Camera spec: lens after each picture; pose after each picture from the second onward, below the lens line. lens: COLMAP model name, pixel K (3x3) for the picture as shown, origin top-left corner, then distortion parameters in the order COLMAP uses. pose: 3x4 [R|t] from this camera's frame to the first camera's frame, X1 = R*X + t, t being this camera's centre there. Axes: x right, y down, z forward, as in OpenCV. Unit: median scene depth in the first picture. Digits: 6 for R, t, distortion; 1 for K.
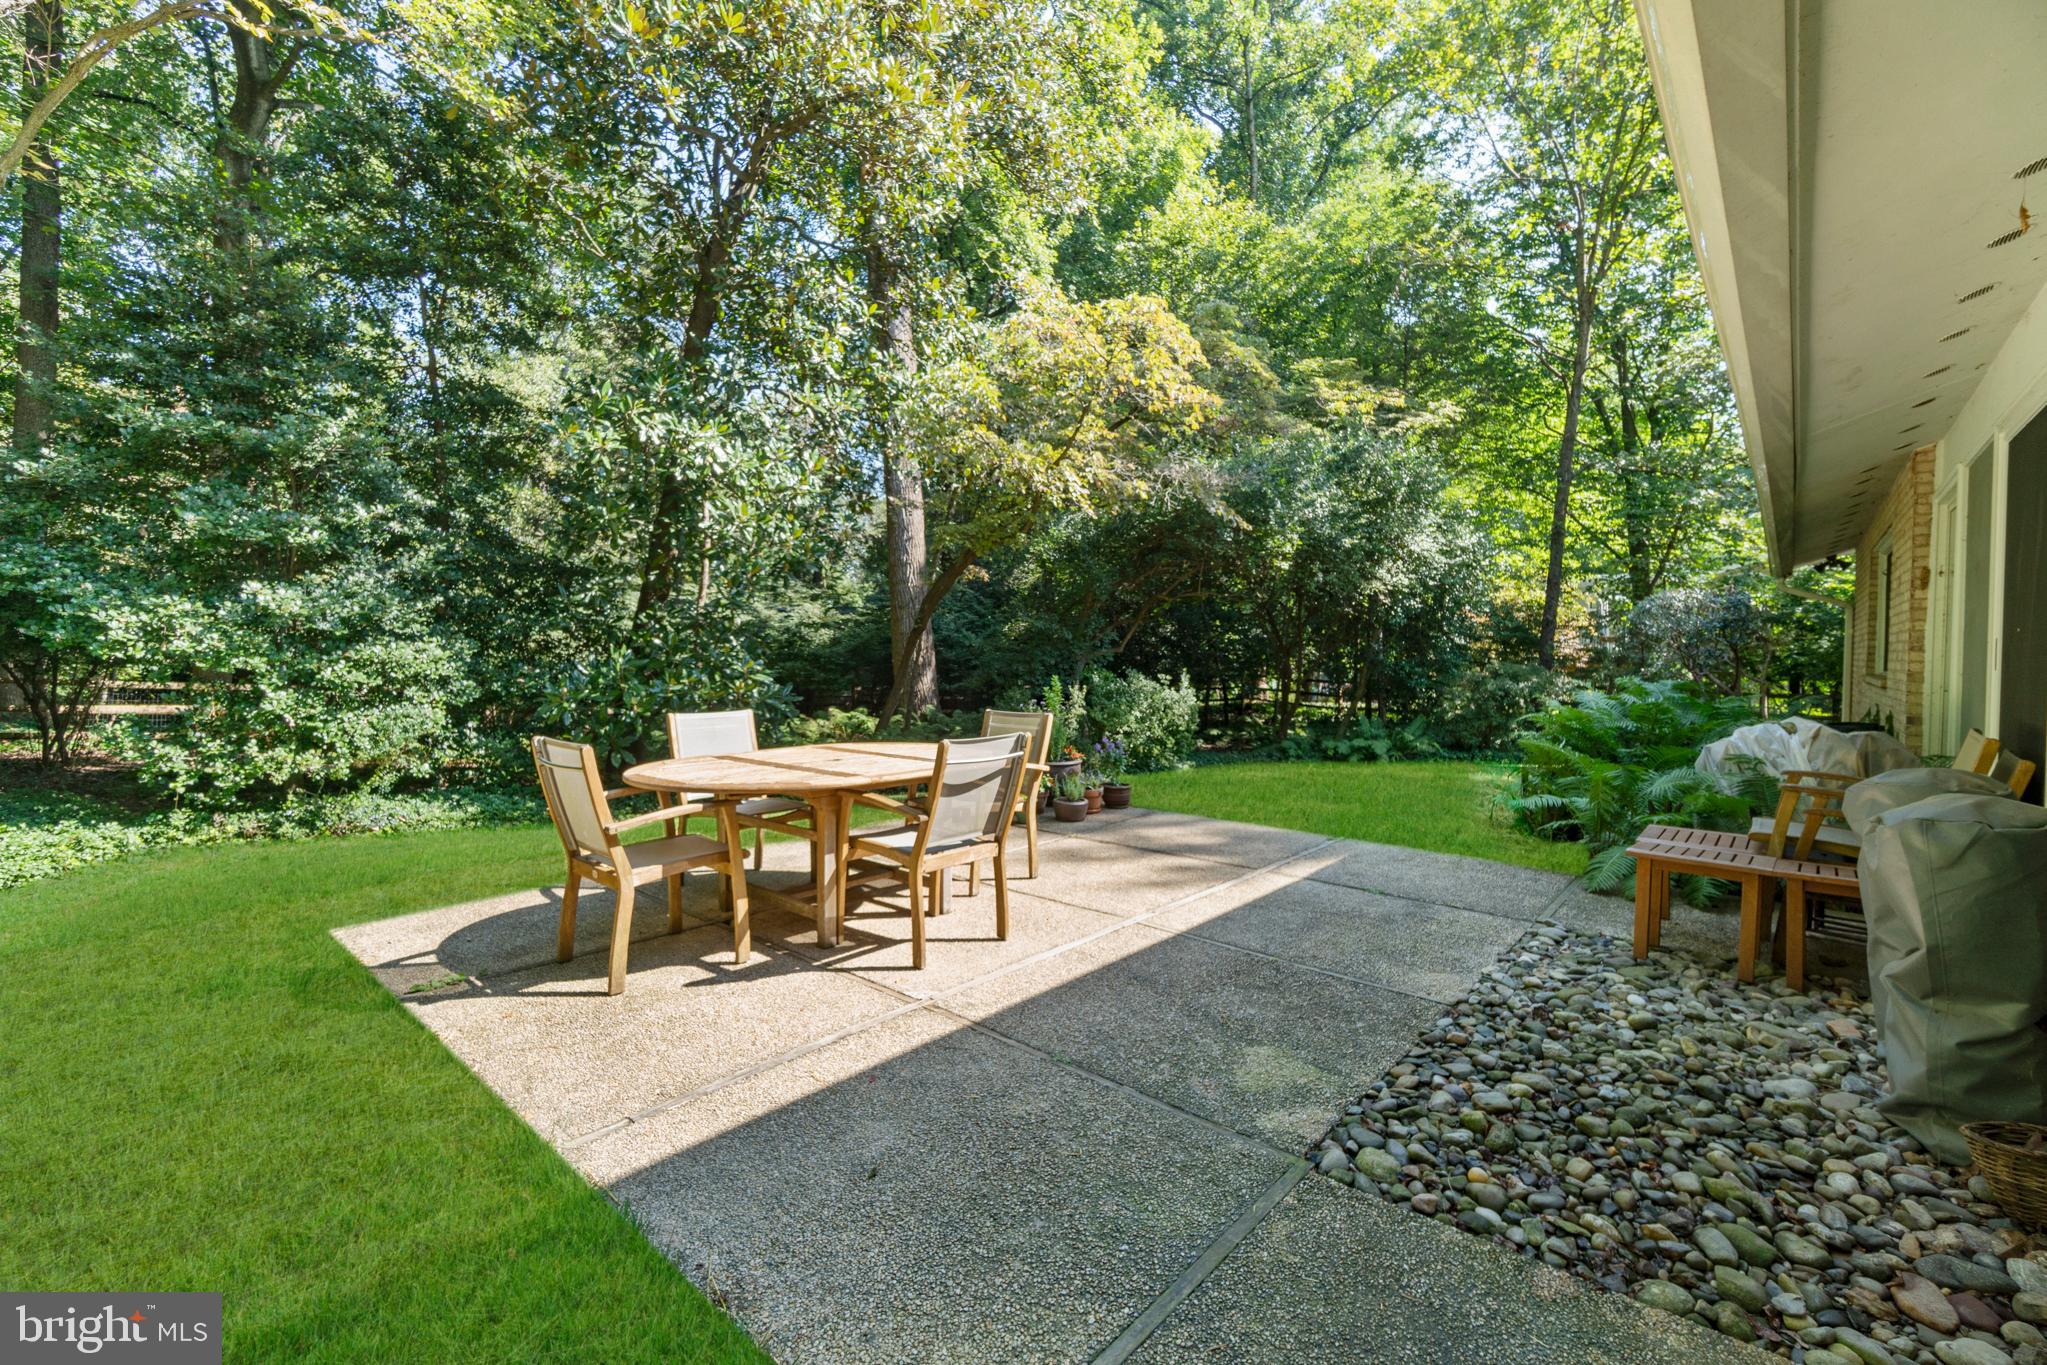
lens RADIAL K [[866.0, 0, 1019.6], [0, 866.0, 686.3], [0, 0, 1]] dist [-0.007249, 0.003291]
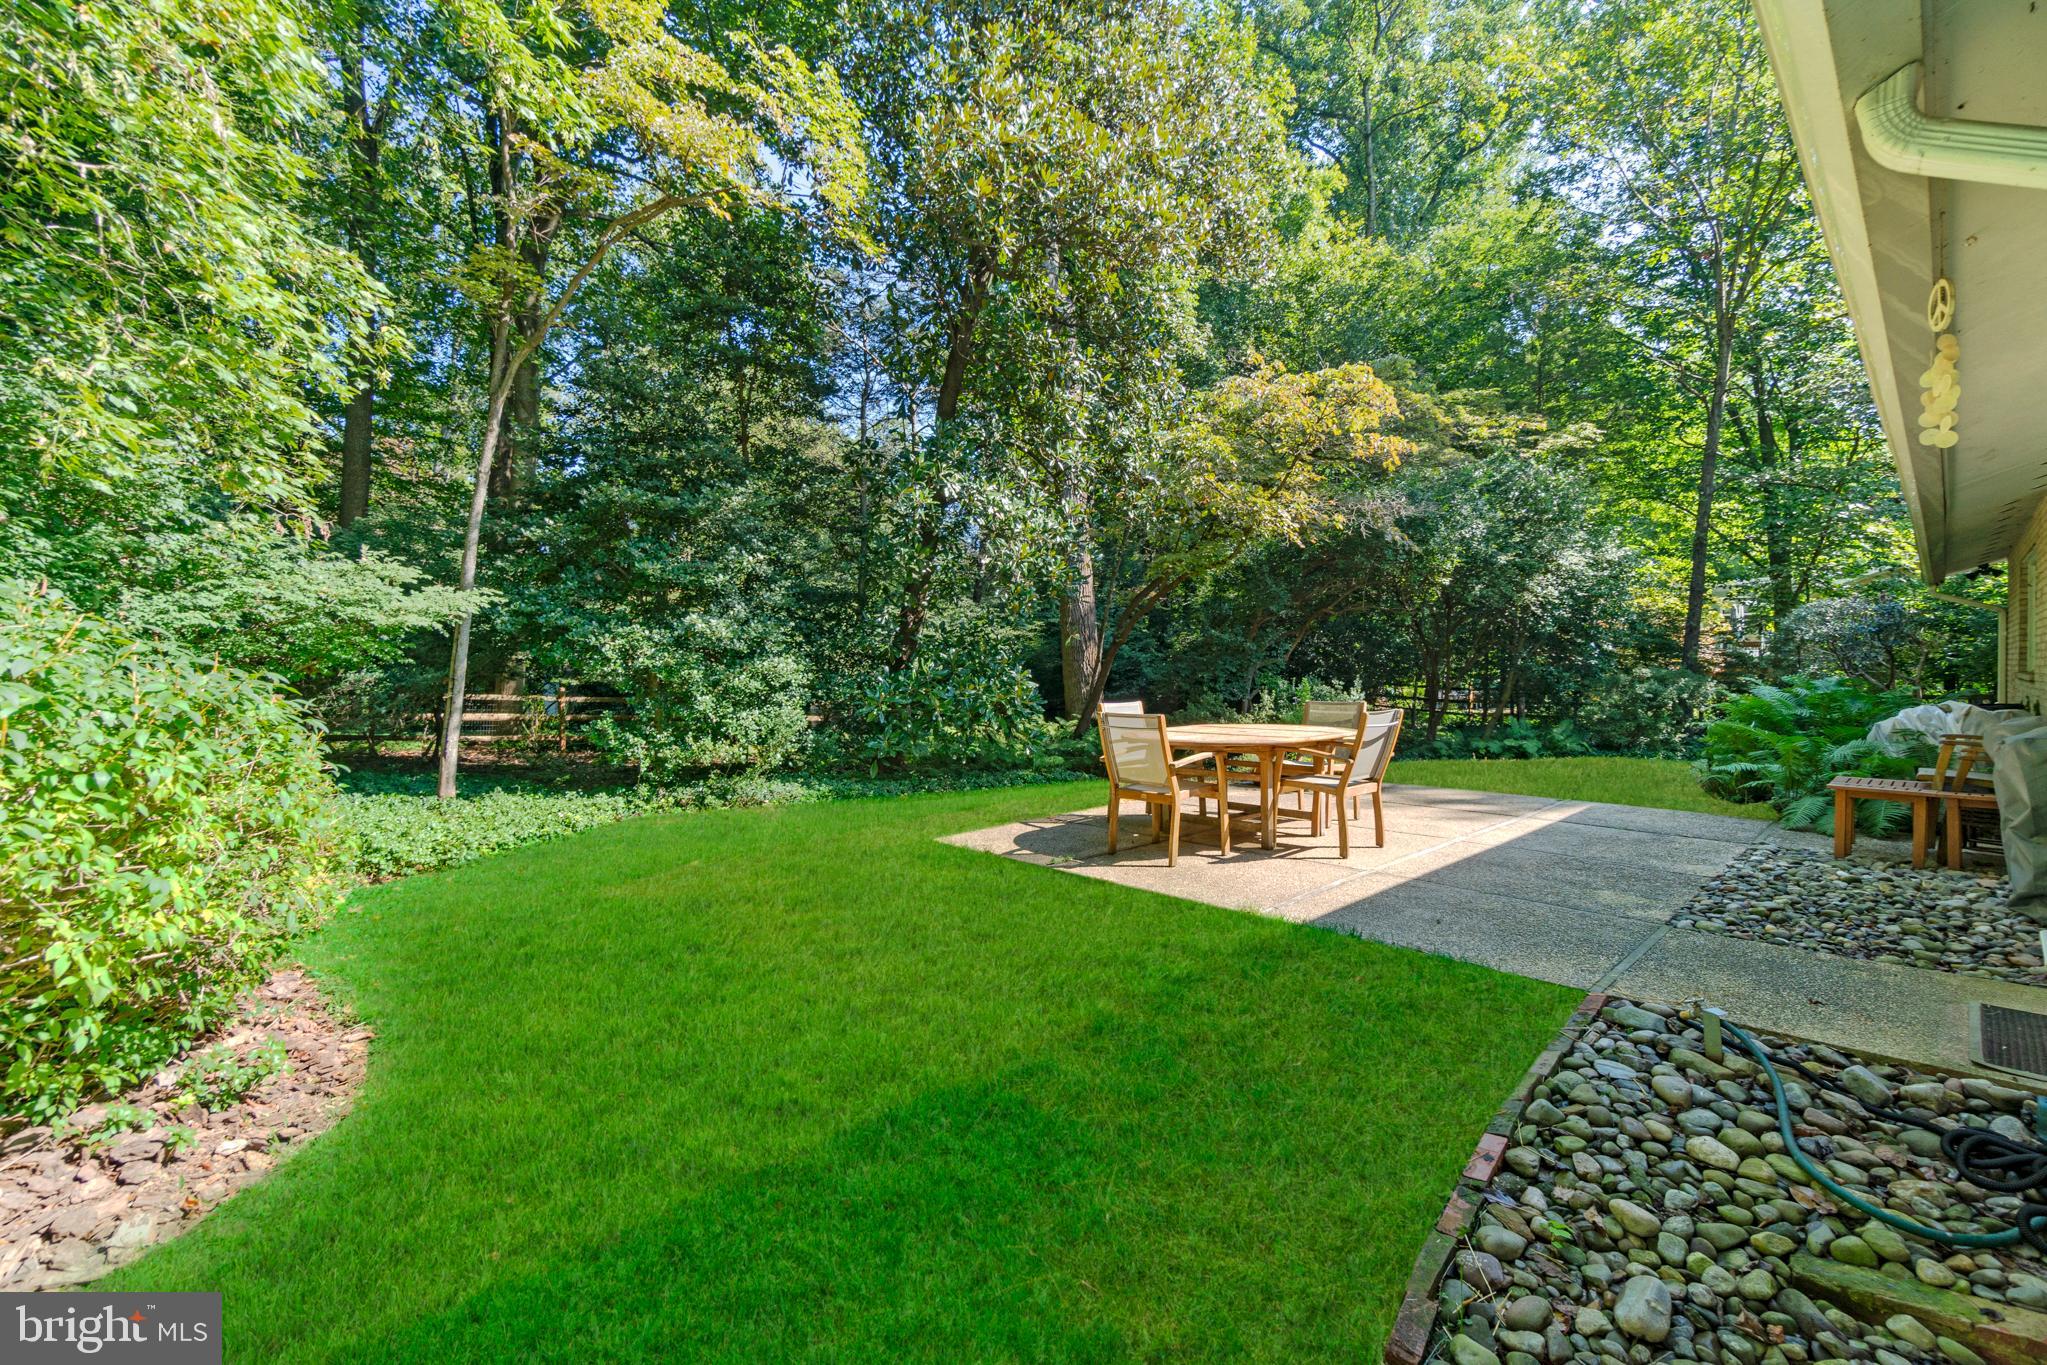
lens RADIAL K [[866.0, 0, 1022.8], [0, 866.0, 684.1], [0, 0, 1]] dist [-0.007249, 0.003291]
pose [[0.995937, -0.009049, -0.089601, -0.120510], [0.007450, 0.999807, -0.018163, 0.007488], [0.089748, 0.017421, 0.995812, -0.134764]]
